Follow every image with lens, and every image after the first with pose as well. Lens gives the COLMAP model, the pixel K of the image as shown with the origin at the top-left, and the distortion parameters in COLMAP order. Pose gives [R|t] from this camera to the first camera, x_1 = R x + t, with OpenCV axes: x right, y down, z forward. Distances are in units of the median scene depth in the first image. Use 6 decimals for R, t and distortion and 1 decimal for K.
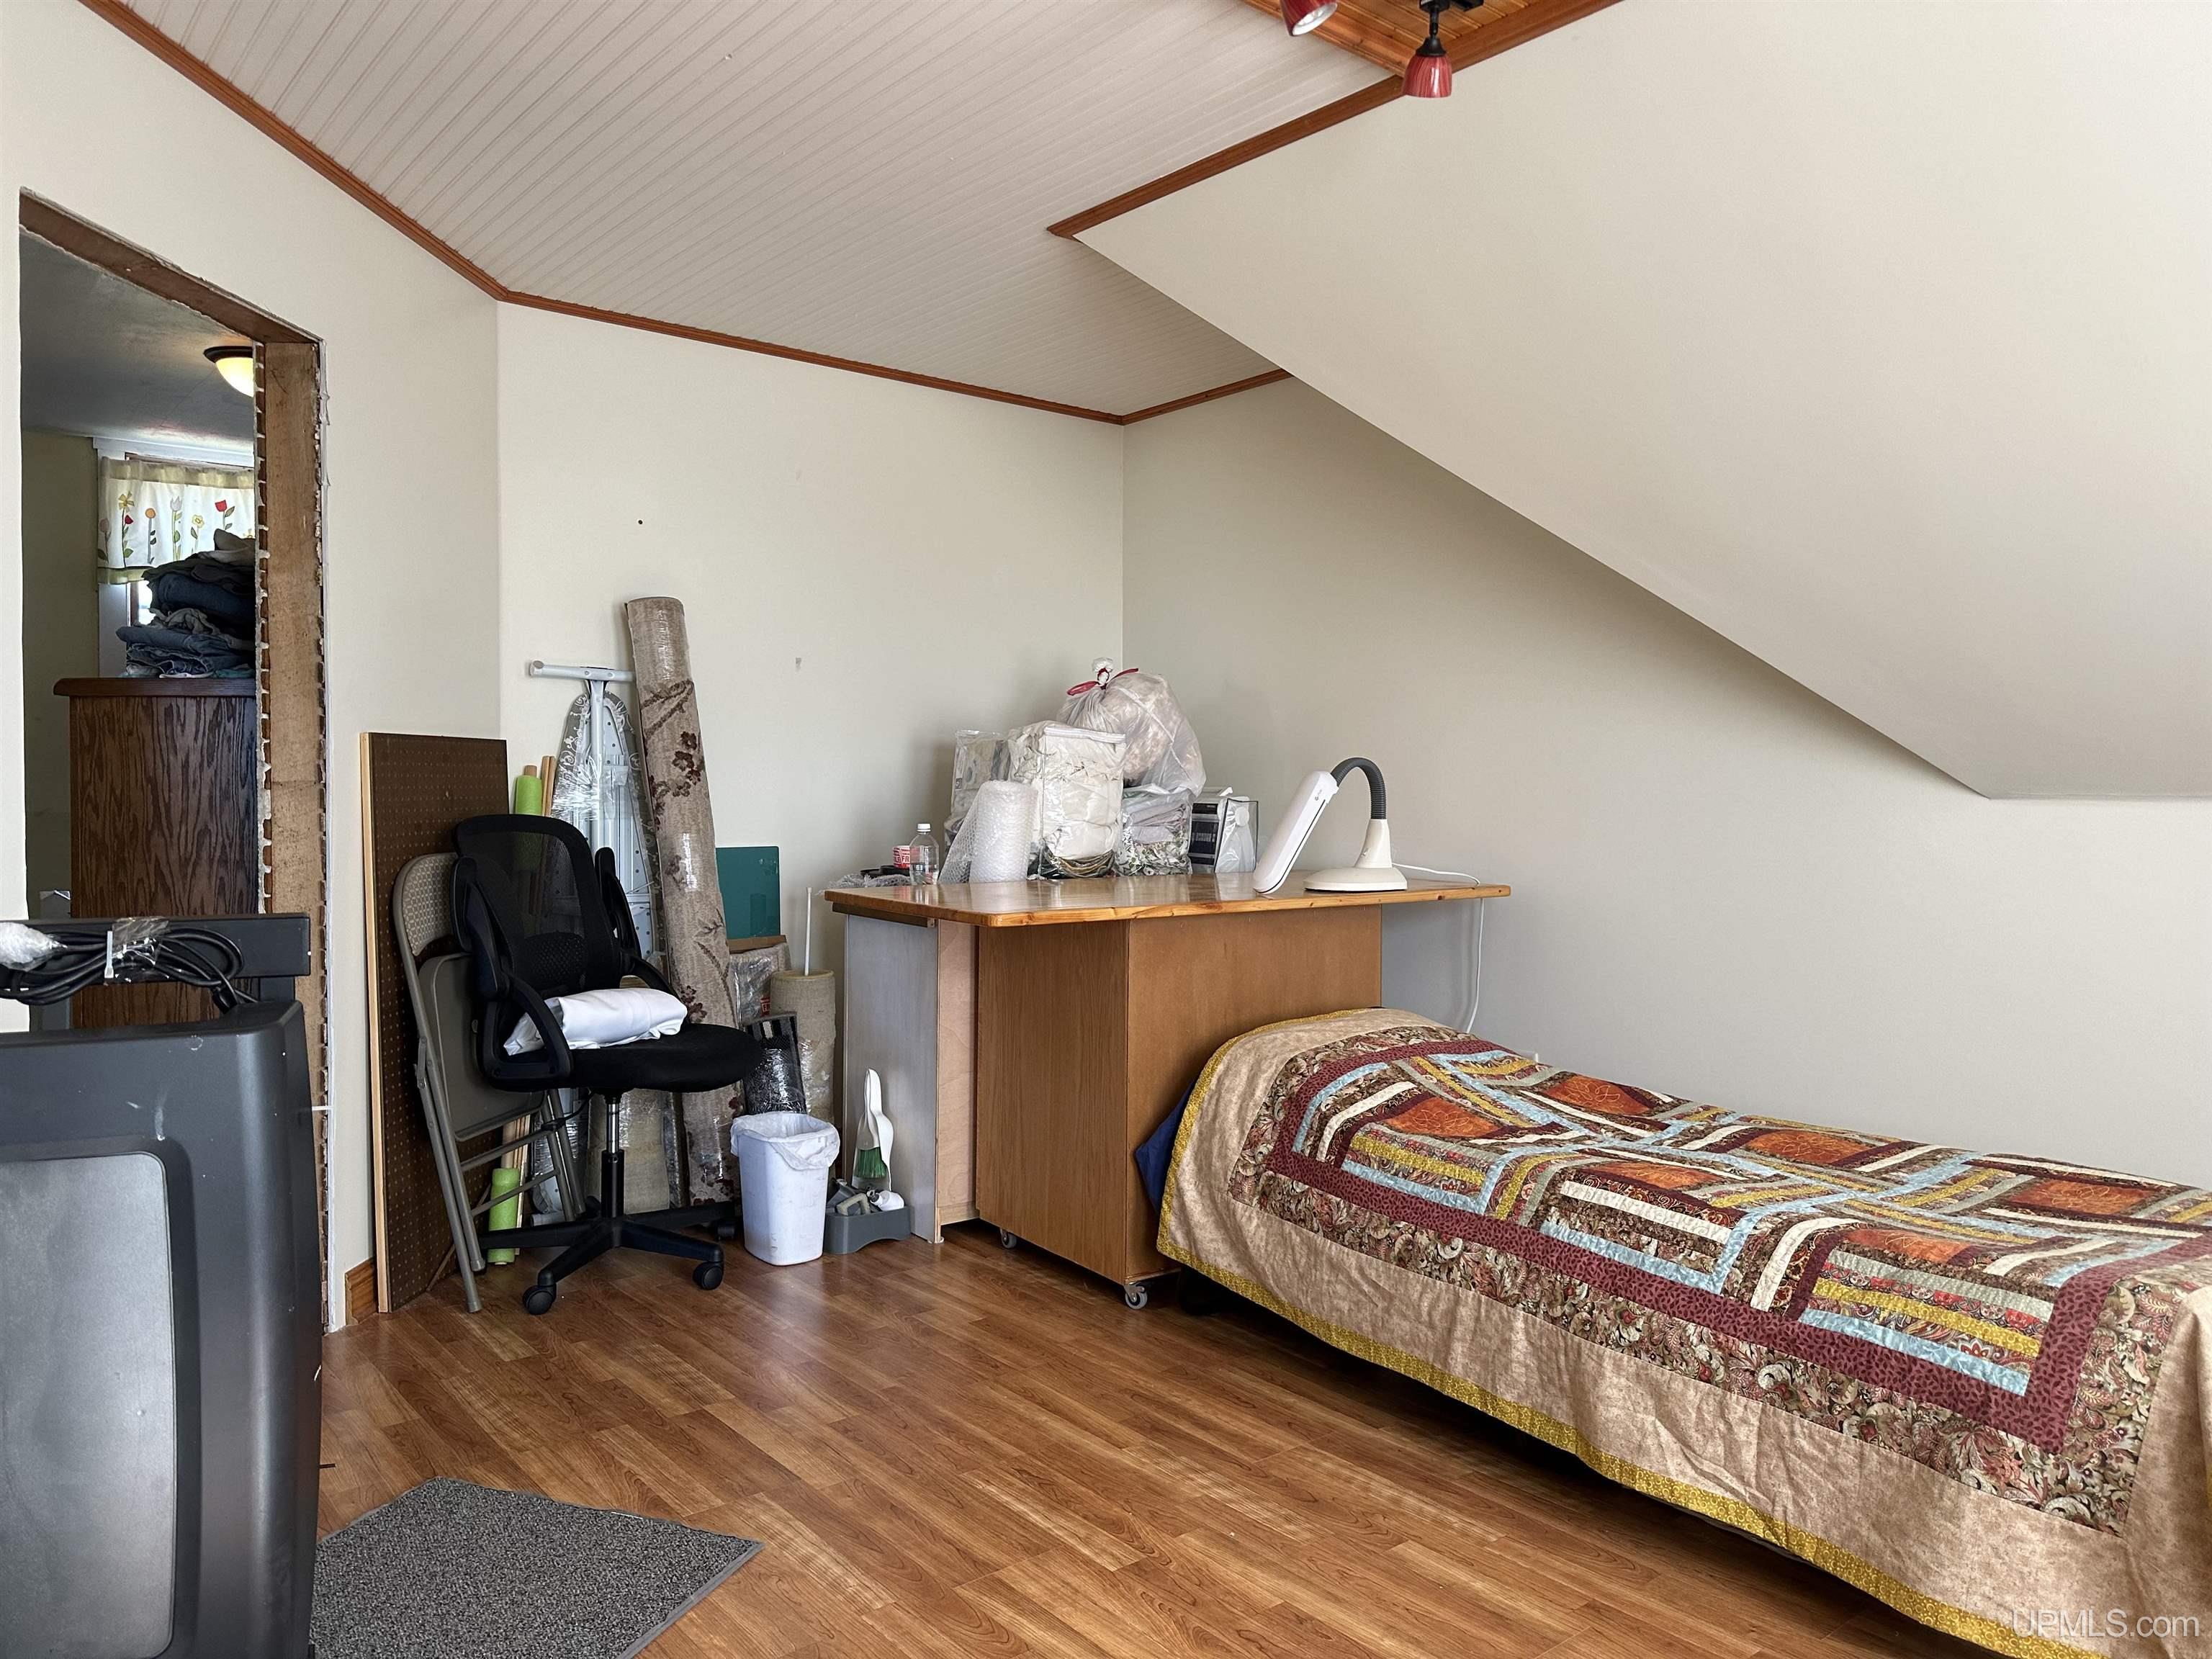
lens RADIAL K [[1577.3, 0, 1101.1], [0, 1577.3, 820.4], [0, 0, 1]] dist [0.006829, -0.020633]
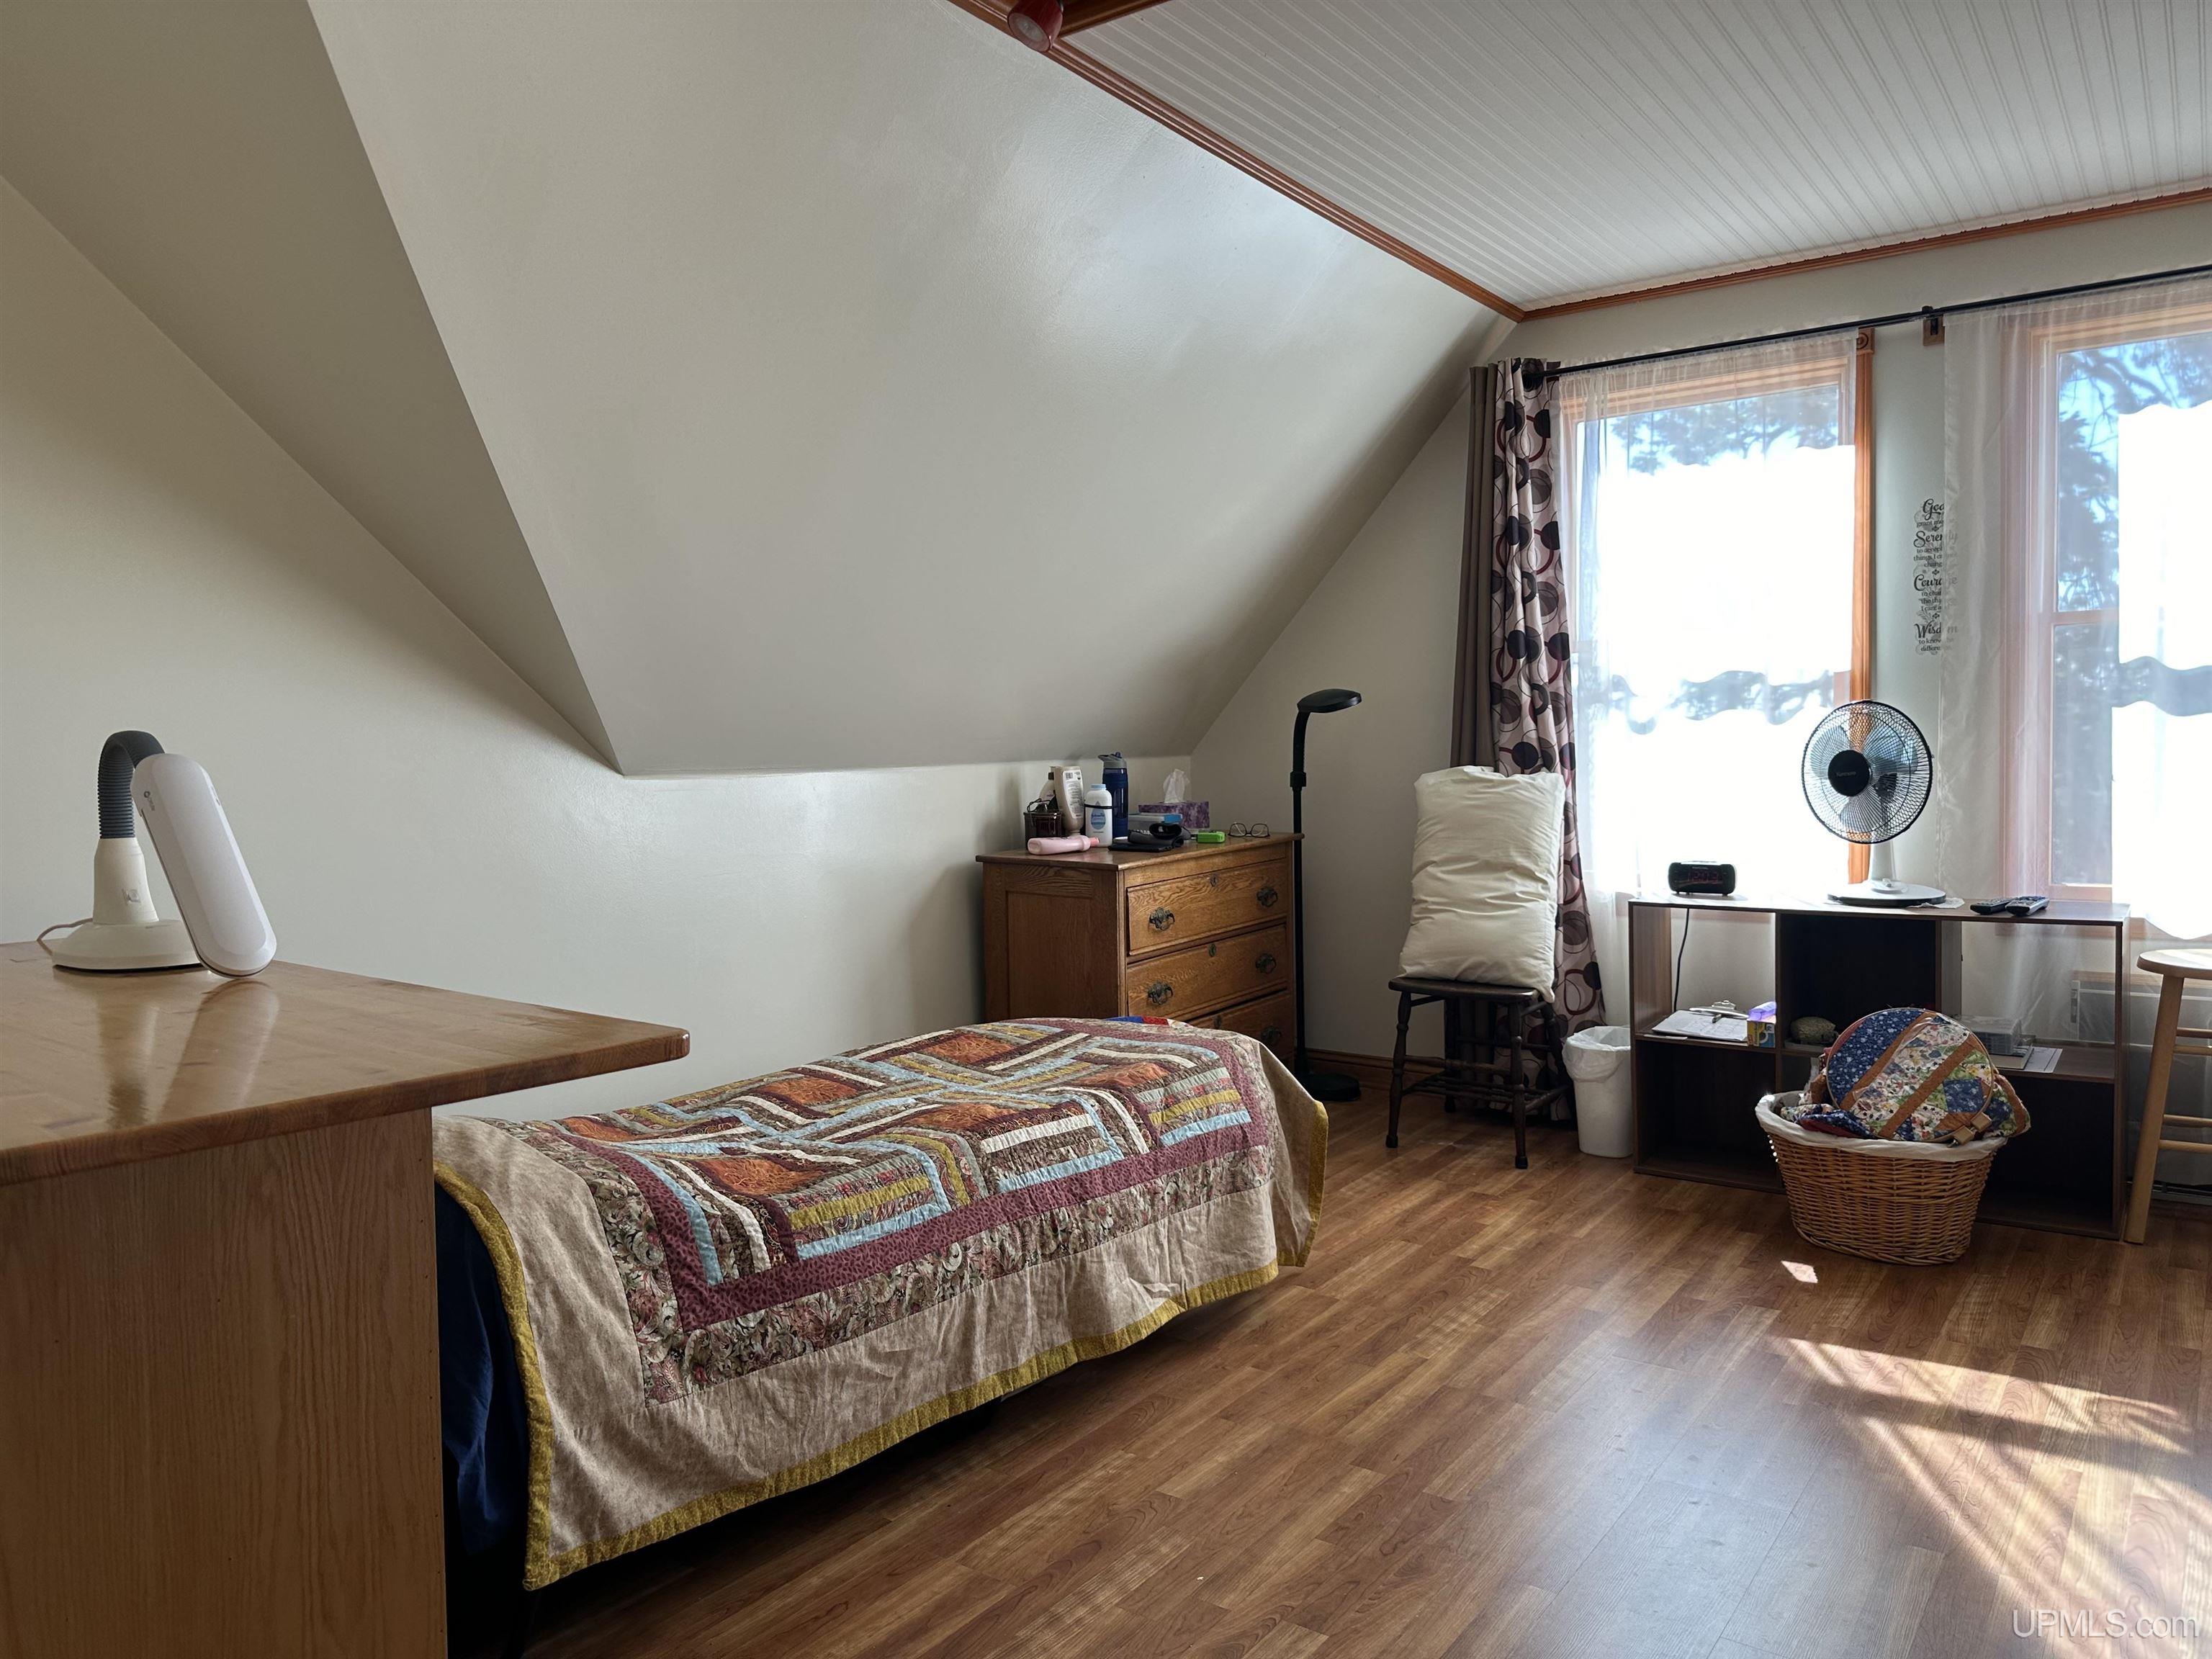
lens RADIAL K [[1577.3, 0, 1106.8], [0, 1577.3, 831.7], [0, 0, 1]] dist [0.006829, -0.020633]
pose [[-0.238923, -0.063808, 0.968940, -0.694683], [0.058915, 0.995048, 0.080055, -0.048406], [-0.969250, 0.076212, -0.233980, 1.128091]]
